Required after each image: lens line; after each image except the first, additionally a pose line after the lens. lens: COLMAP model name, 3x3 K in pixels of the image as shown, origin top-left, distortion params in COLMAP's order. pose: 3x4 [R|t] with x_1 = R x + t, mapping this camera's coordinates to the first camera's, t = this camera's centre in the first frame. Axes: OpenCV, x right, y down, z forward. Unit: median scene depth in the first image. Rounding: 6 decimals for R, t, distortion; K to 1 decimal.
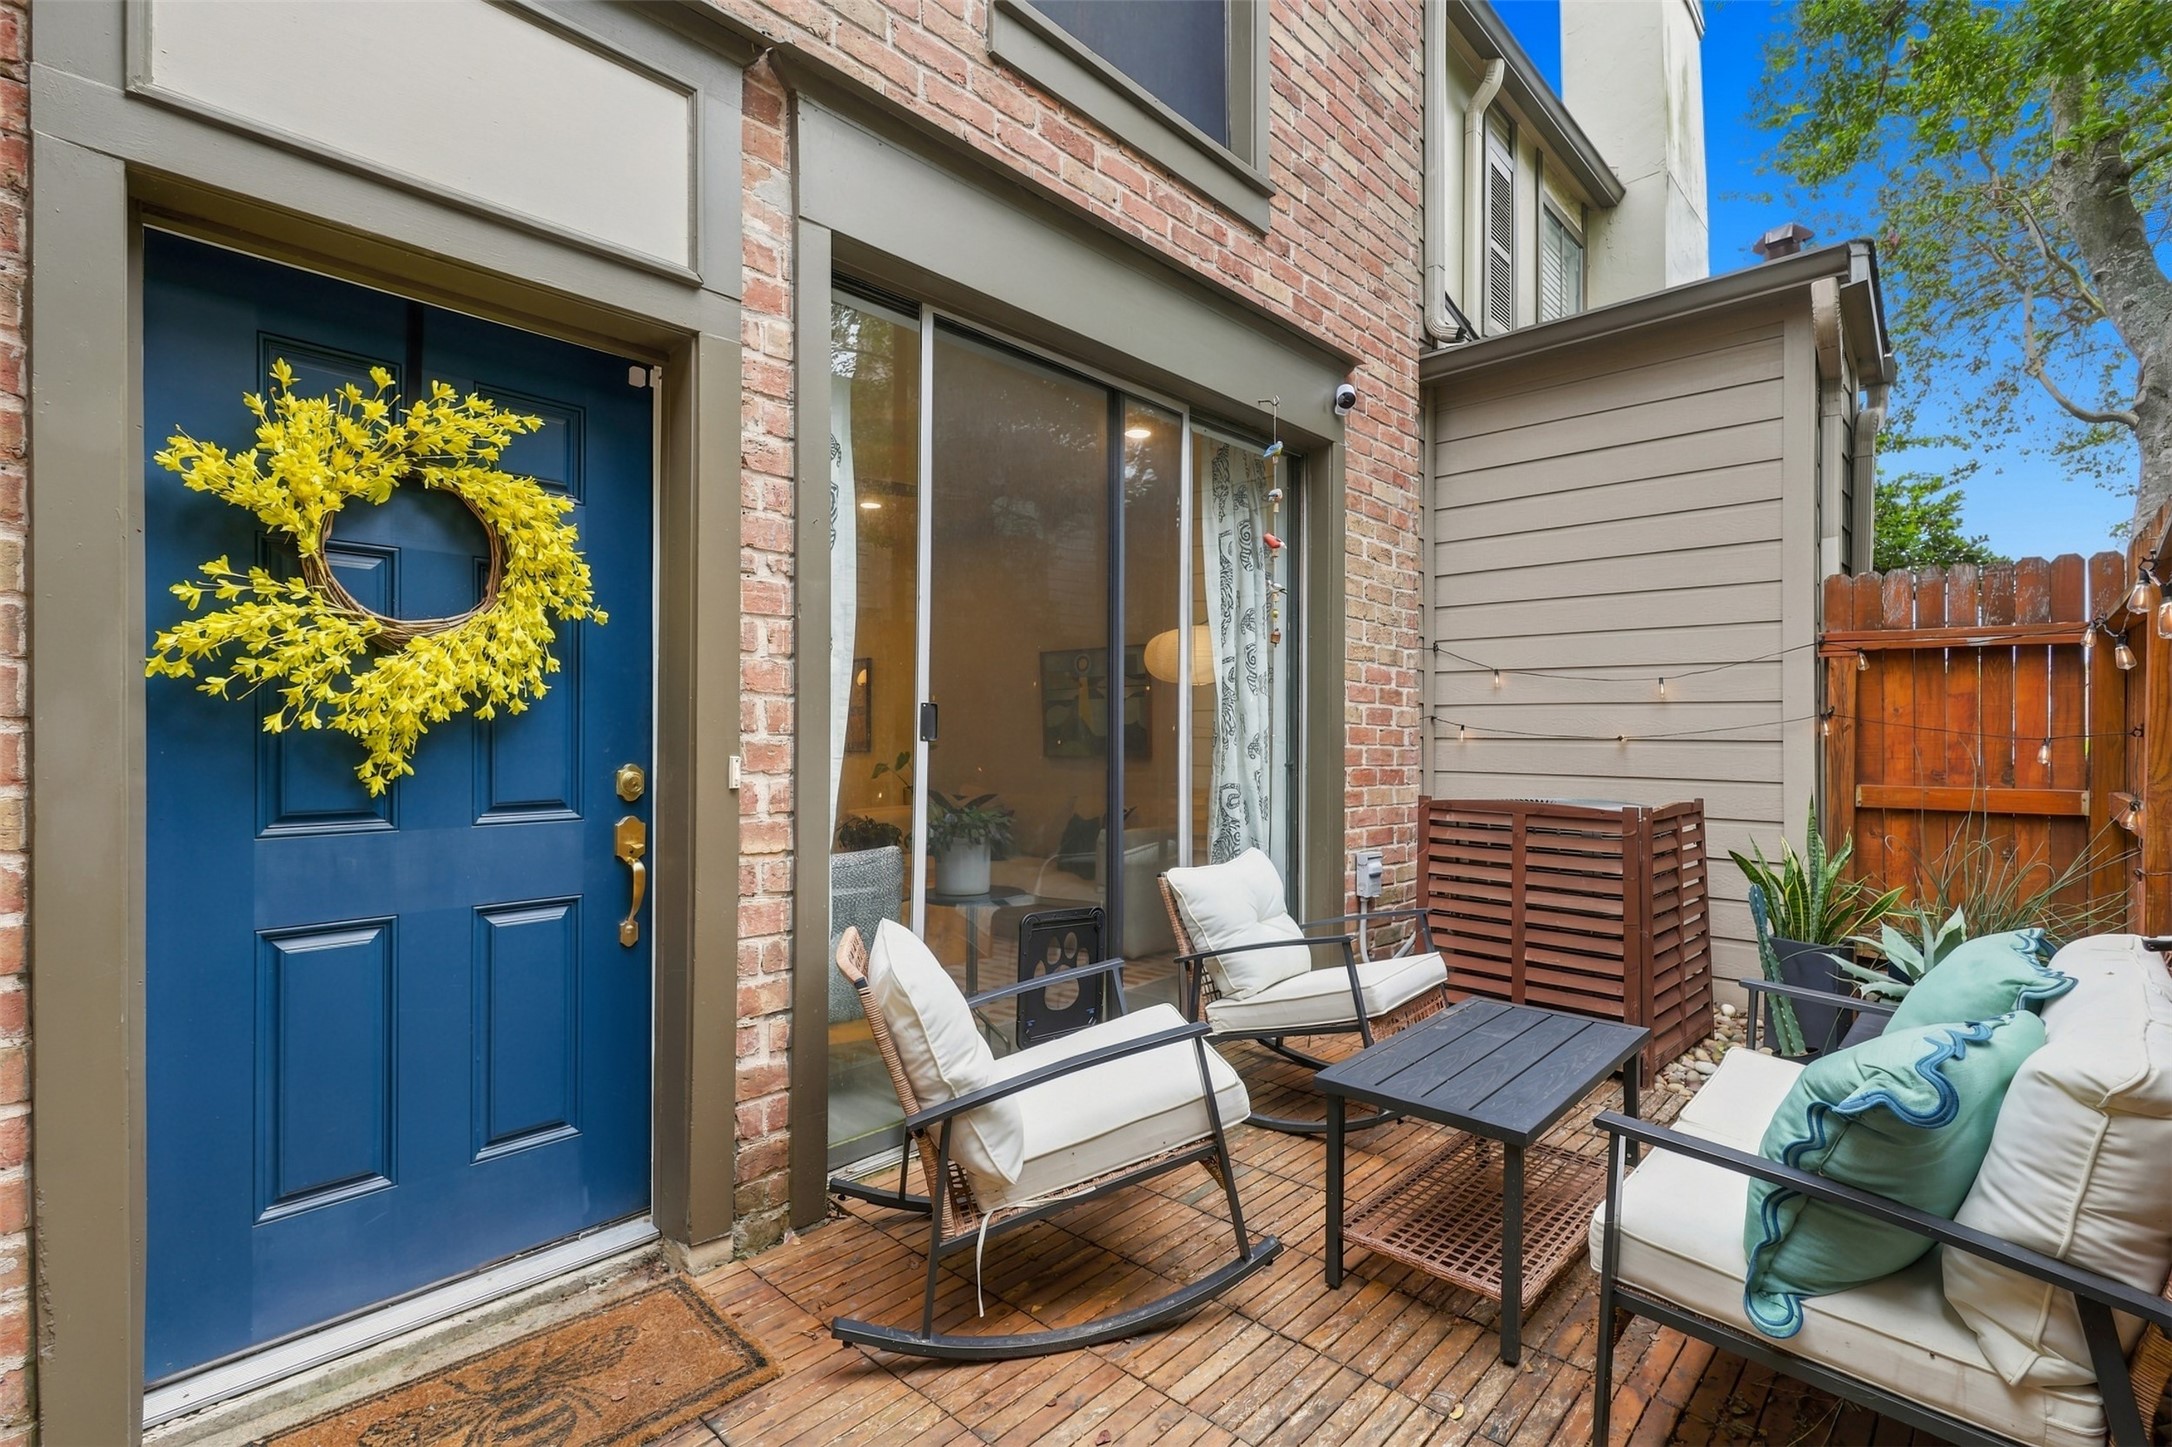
lens RADIAL K [[1007.1, 0, 1091.8], [0, 1007.1, 732.6], [0, 0, 1]] dist [0.002920, 0.000945]
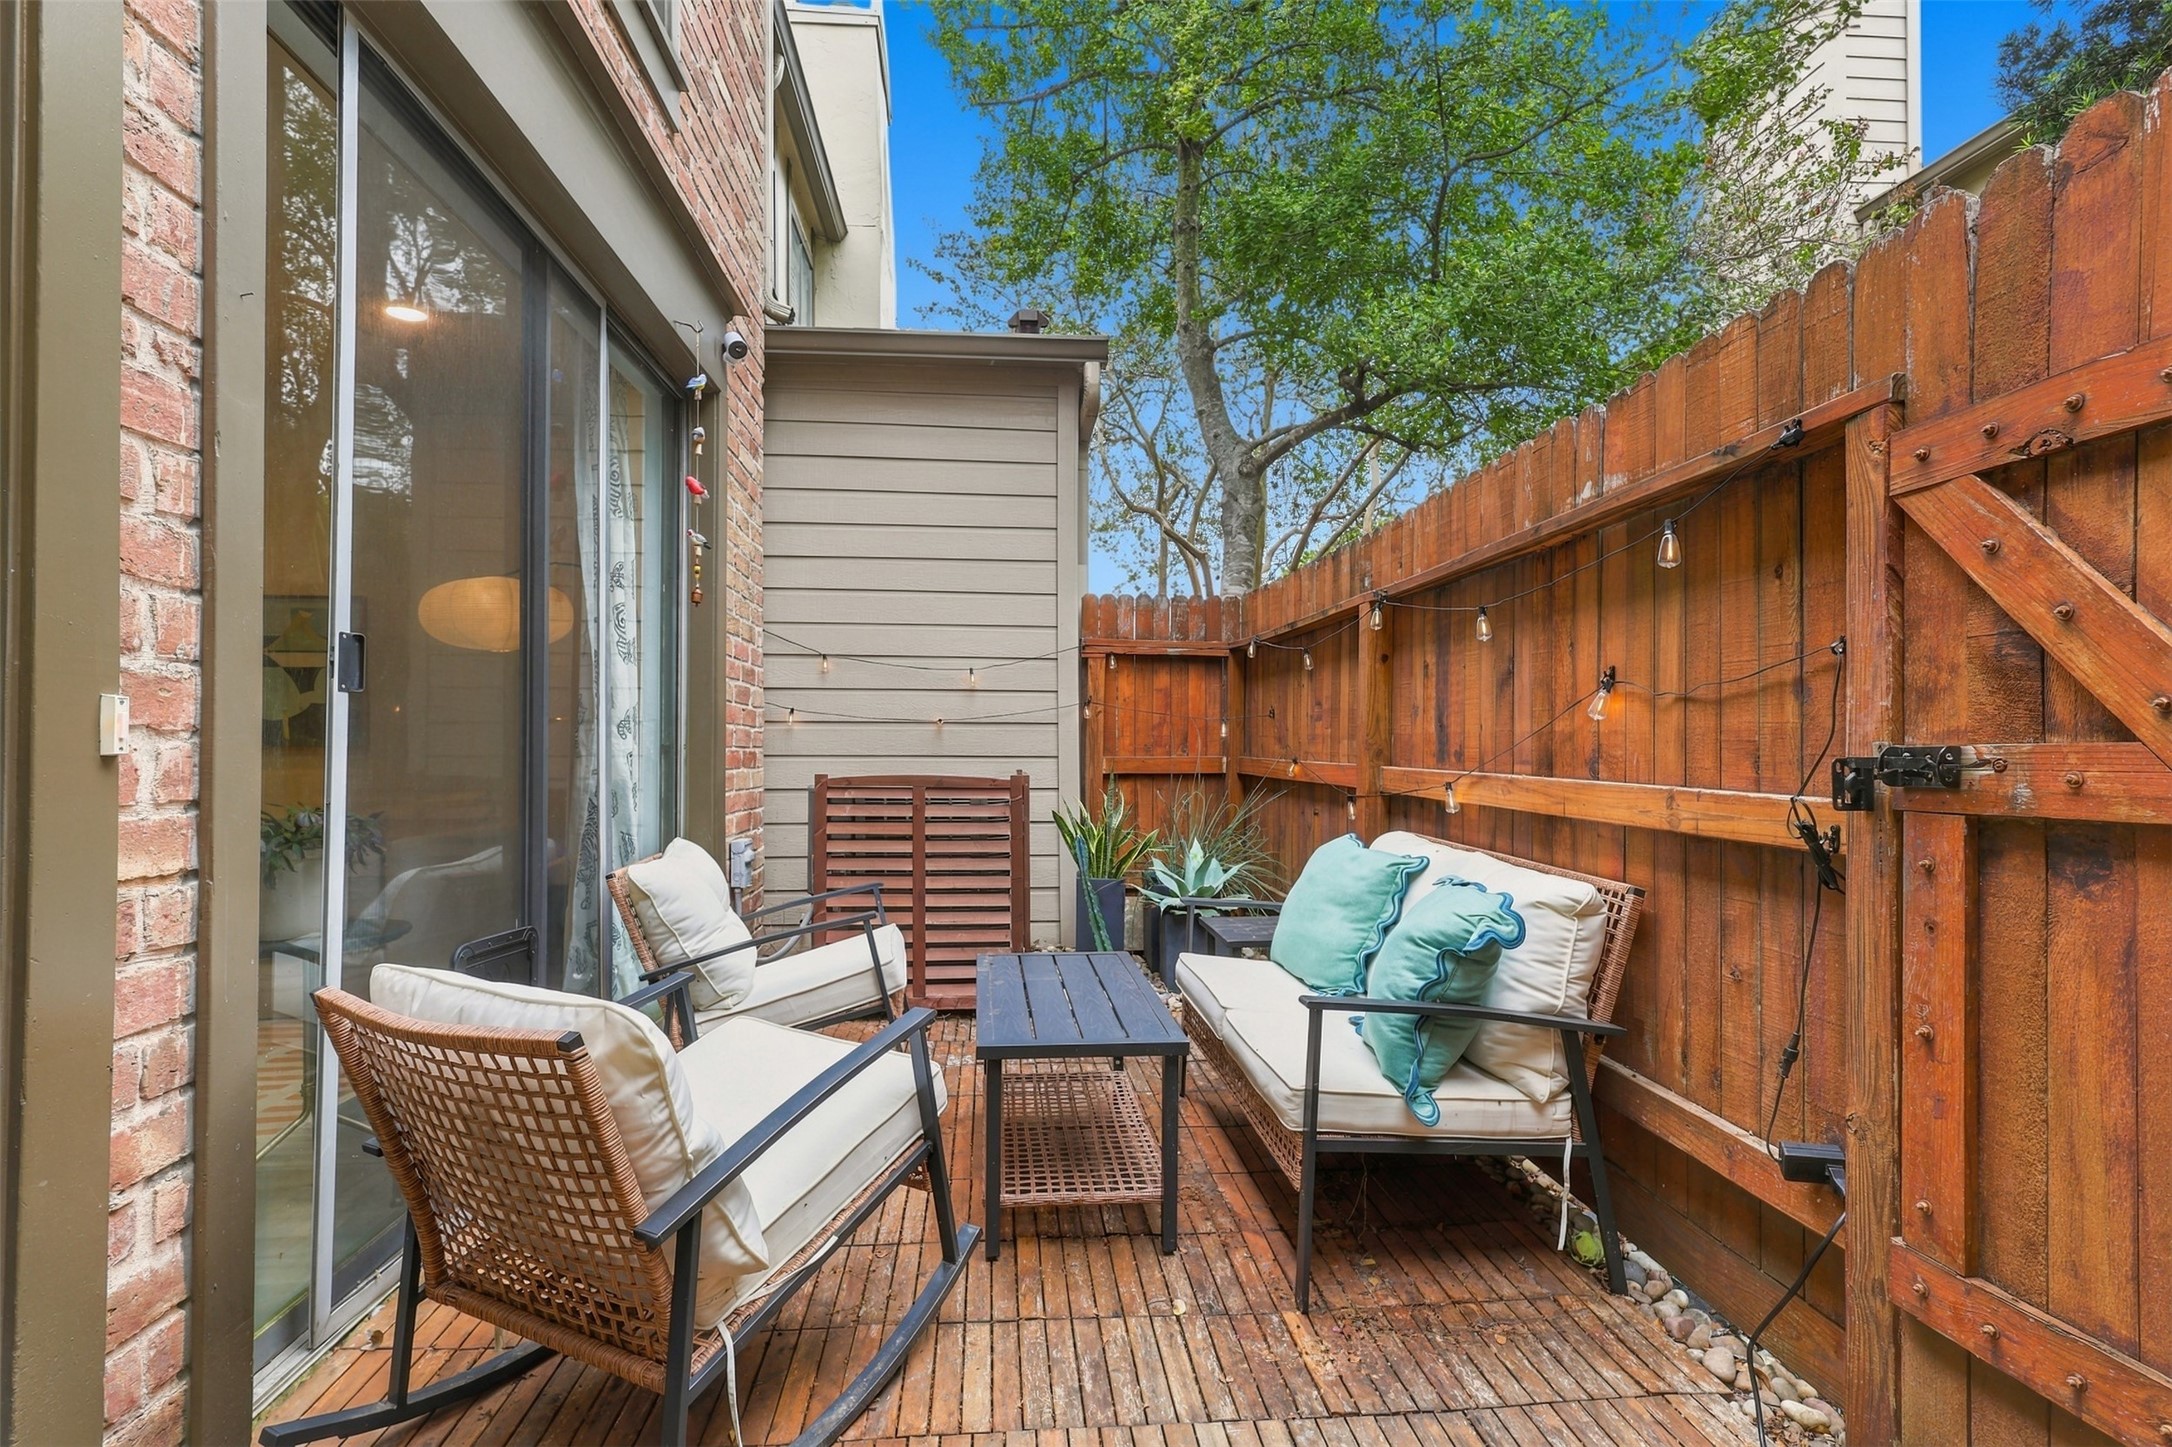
lens RADIAL K [[1007.1, 0, 1085.7], [0, 1007.1, 729.0], [0, 0, 1]] dist [0.002920, 0.000945]
pose [[0.668155, 0.004531, 0.744008, -0.386213], [0.000611, 0.999978, -0.006639, 0.043095], [-0.744022, 0.004891, 0.668138, 0.259618]]
